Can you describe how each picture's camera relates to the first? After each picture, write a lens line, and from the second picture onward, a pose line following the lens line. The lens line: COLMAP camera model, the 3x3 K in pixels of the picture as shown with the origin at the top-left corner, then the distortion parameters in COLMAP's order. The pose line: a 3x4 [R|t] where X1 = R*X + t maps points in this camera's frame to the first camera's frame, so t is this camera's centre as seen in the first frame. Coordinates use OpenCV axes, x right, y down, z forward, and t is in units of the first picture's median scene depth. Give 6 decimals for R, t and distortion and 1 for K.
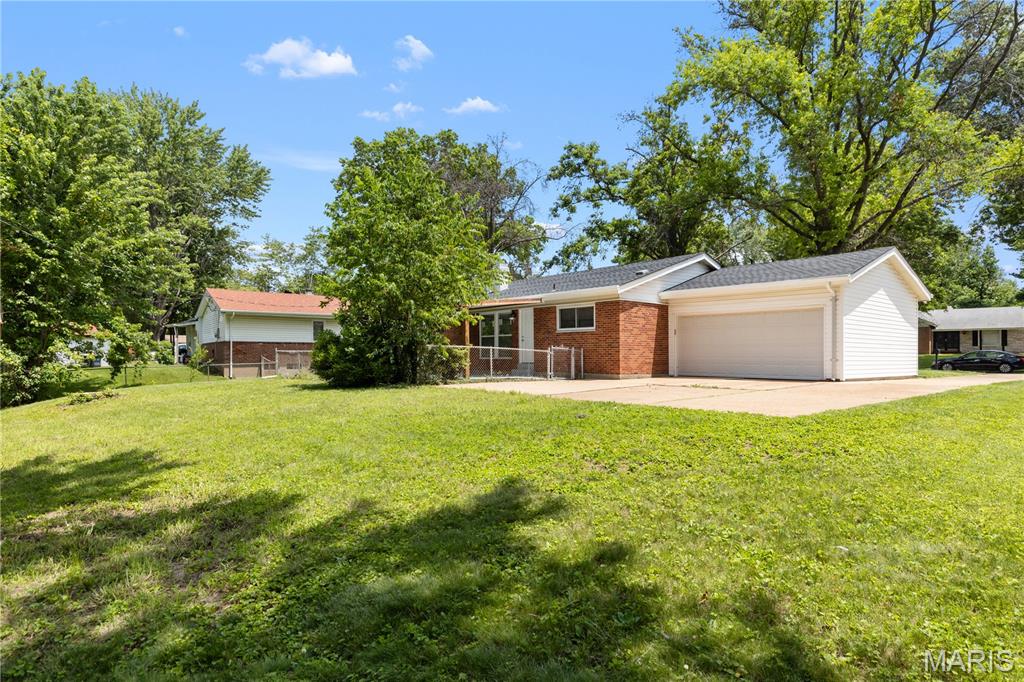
lens RADIAL K [[545.1, 0, 511.3], [0, 545.1, 343.6], [0, 0, 1]] dist [0.019915, 0.000506]
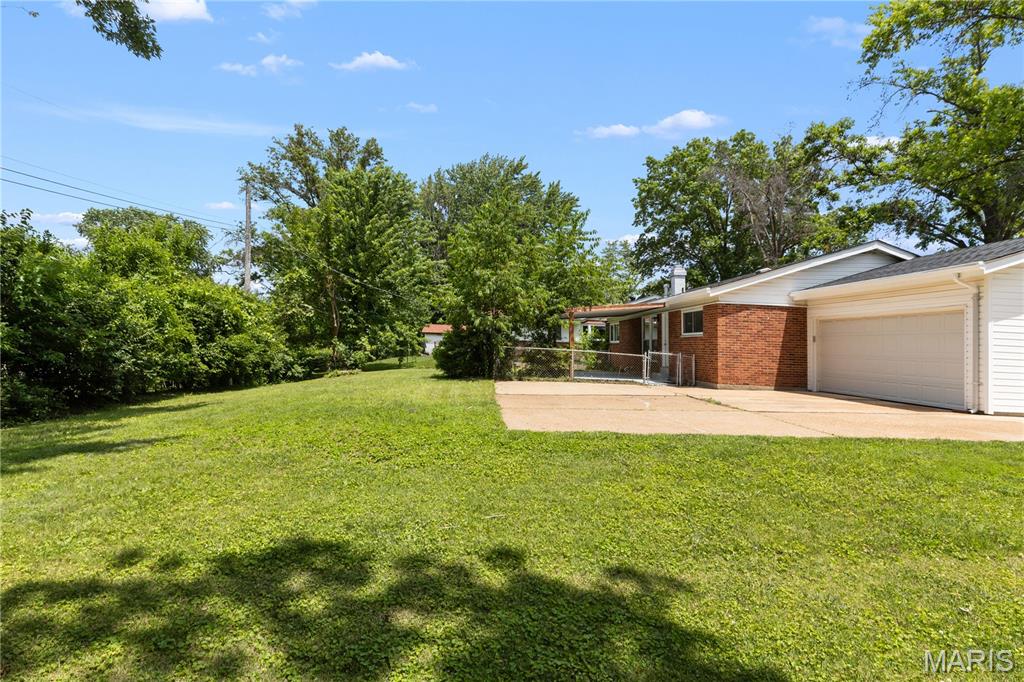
lens RADIAL K [[497.7, 0, 511.9], [0, 497.7, 340.3], [0, 0, 1]] dist [0.008299, -0.003154]
pose [[0.811628, 0.020919, -0.583799, 0.373928], [-0.023255, 0.999723, 0.003492, -0.010927], [0.583711, 0.010742, 0.811890, 0.100537]]
